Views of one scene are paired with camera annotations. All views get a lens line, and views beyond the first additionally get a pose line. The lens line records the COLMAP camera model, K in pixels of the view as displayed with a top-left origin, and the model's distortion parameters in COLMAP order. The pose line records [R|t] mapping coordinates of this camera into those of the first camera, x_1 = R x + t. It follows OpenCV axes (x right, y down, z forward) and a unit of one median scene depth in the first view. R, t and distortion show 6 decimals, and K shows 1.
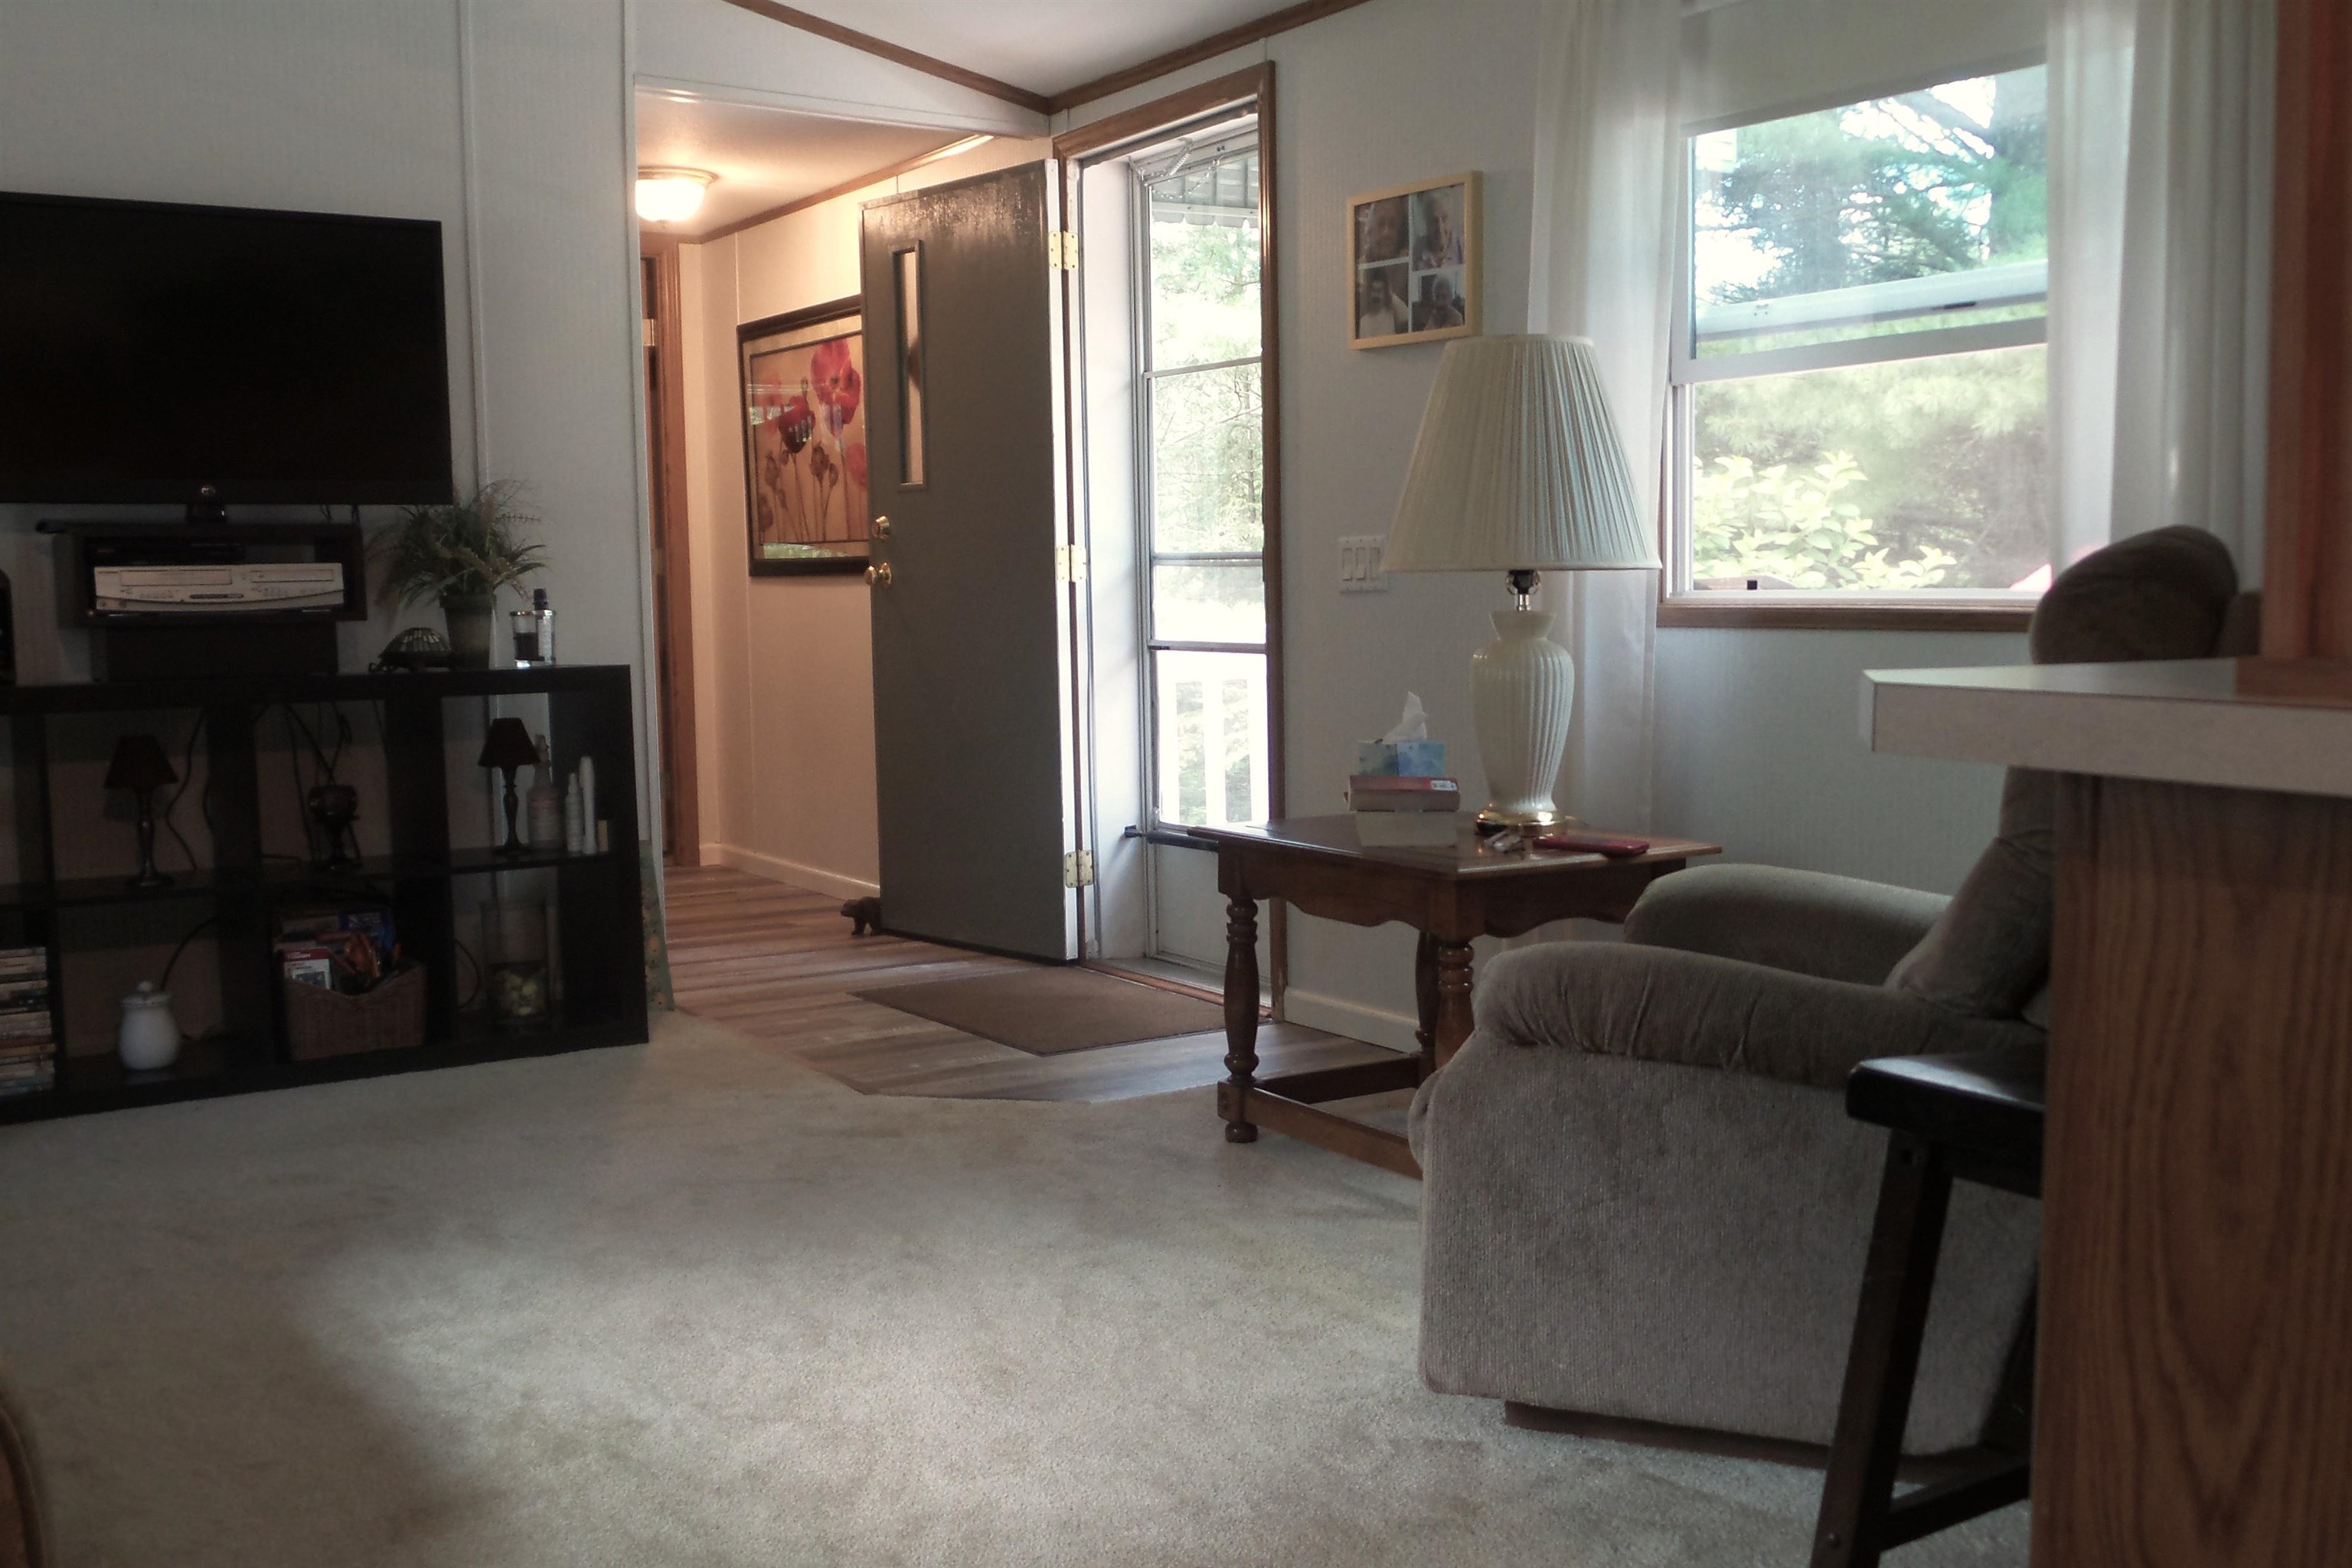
lens RADIAL K [[2277.0, 0, 1168.9], [0, 2277.0, 779.6], [0, 0, 1]] dist [-0.024041, 0.000000]
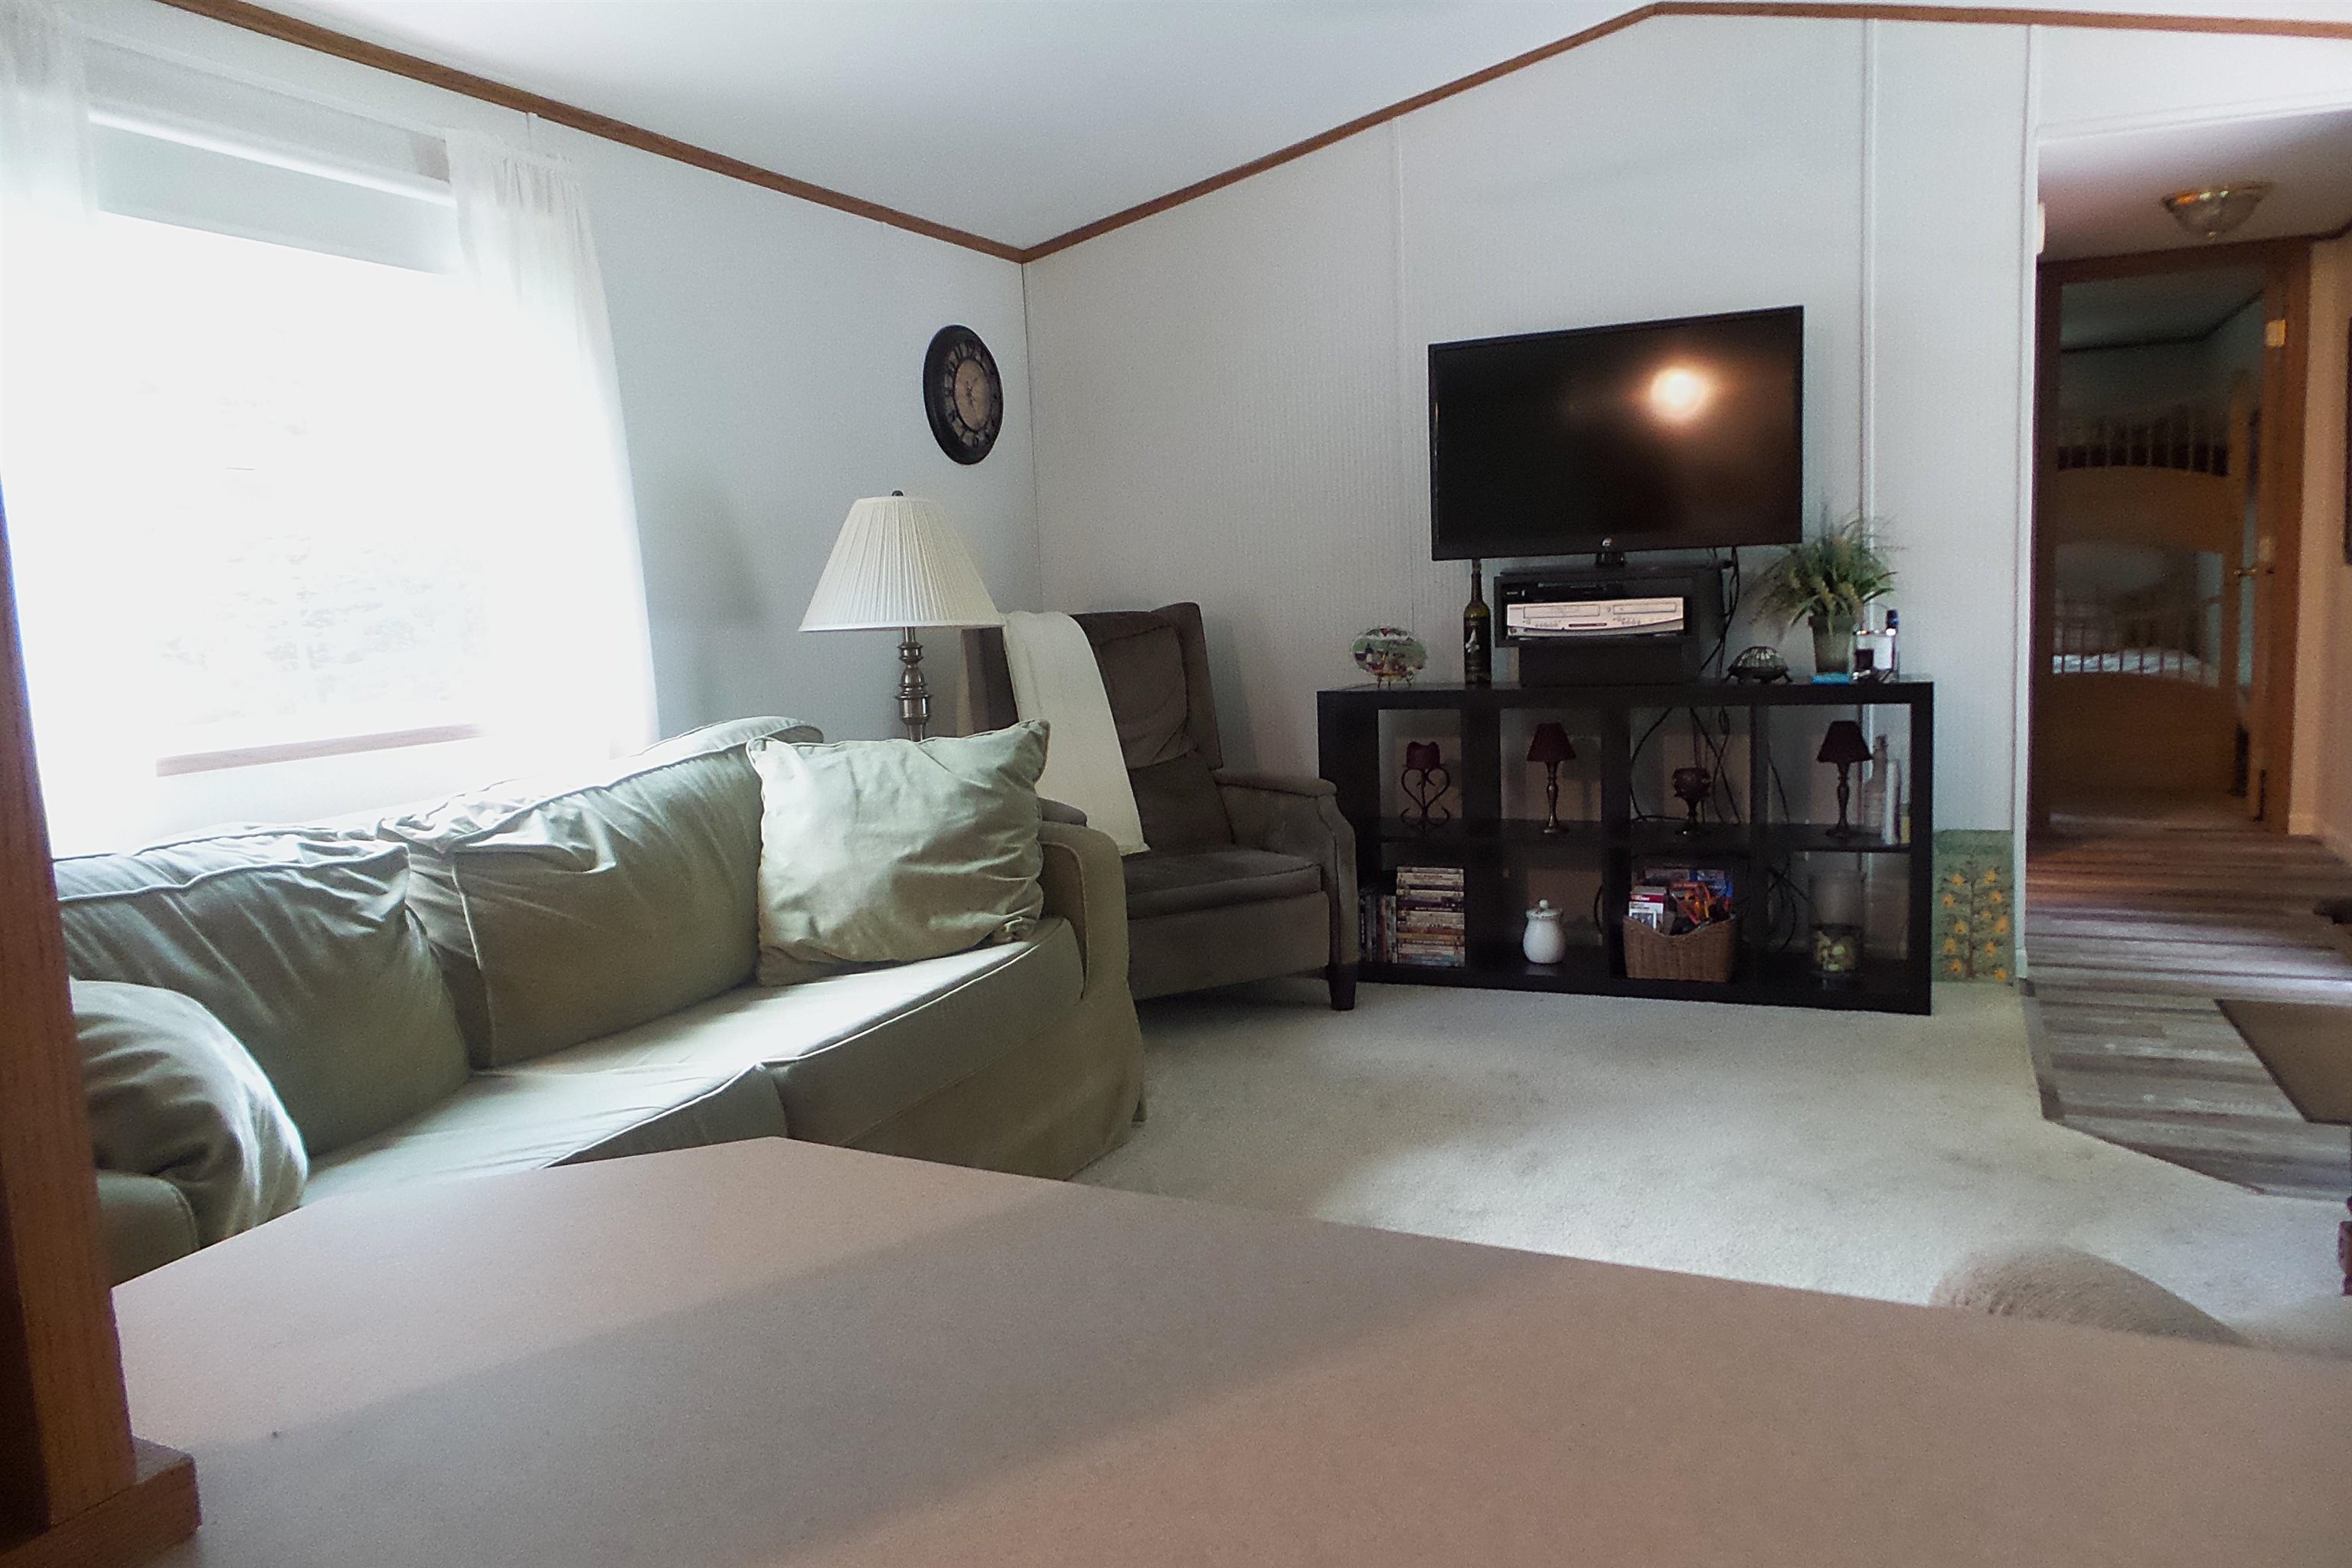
lens RADIAL K [[1562.5, 0, 1176.7], [0, 1562.5, 785.1], [0, 0, 1]] dist [-0.036757, -0.001001]
pose [[0.533871, 0.092422, -0.840500, 0.223866], [-0.035943, 0.995591, 0.086646, -0.055749], [0.844802, -0.016047, 0.534839, 0.292238]]
